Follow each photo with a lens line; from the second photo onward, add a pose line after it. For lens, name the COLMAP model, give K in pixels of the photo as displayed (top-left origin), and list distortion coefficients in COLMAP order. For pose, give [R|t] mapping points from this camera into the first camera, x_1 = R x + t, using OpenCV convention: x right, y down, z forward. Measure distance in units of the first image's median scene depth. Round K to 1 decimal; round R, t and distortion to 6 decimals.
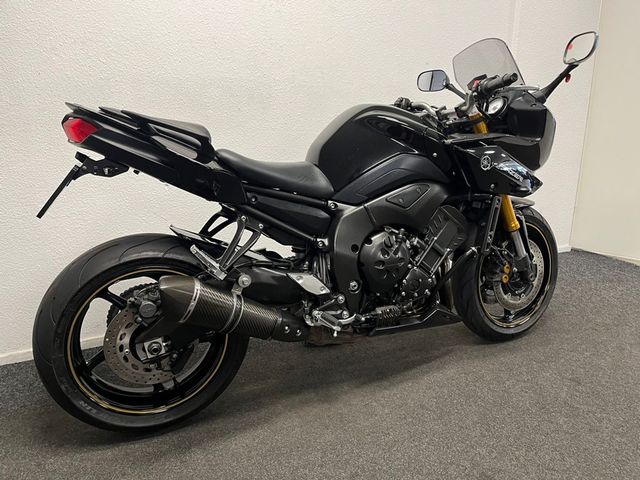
lens RADIAL K [[485.5, 0, 324.0], [0, 485.5, 242.7], [0, 0, 1]] dist [0.071958, -0.098439]
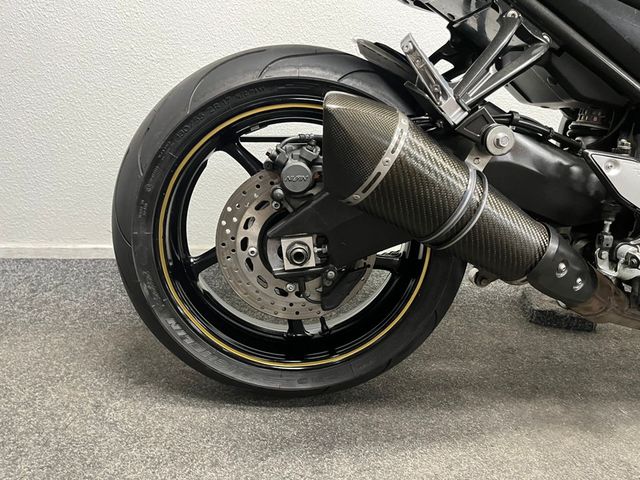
lens RADIAL K [[485.5, 0, 322.5], [0, 485.5, 242.4], [0, 0, 1]] dist [0.071958, -0.098439]
pose [[0.935449, 0.167237, -0.311396, -0.141186], [-0.151222, 0.985645, 0.075068, 0.143641], [0.319480, -0.023132, 0.947310, 0.453724]]
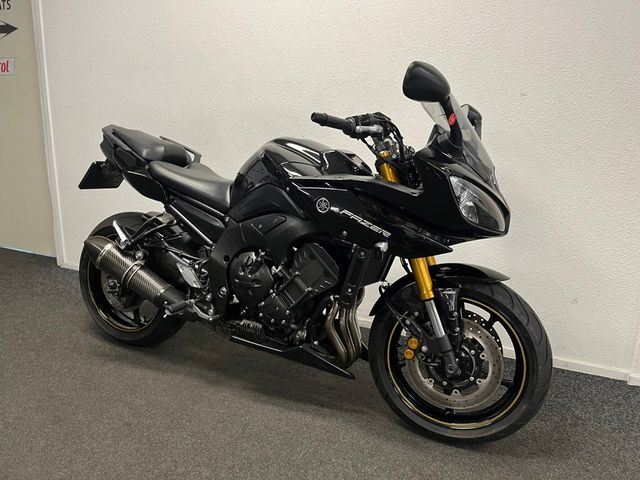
lens RADIAL K [[485.5, 0, 321.7], [0, 485.5, 242.2], [0, 0, 1]] dist [0.071958, -0.098439]
pose [[0.641378, 0.214425, -0.736652, 1.044391], [-0.248937, 0.966366, 0.064549, -0.155605], [0.725717, 0.141980, 0.673184, 0.384016]]
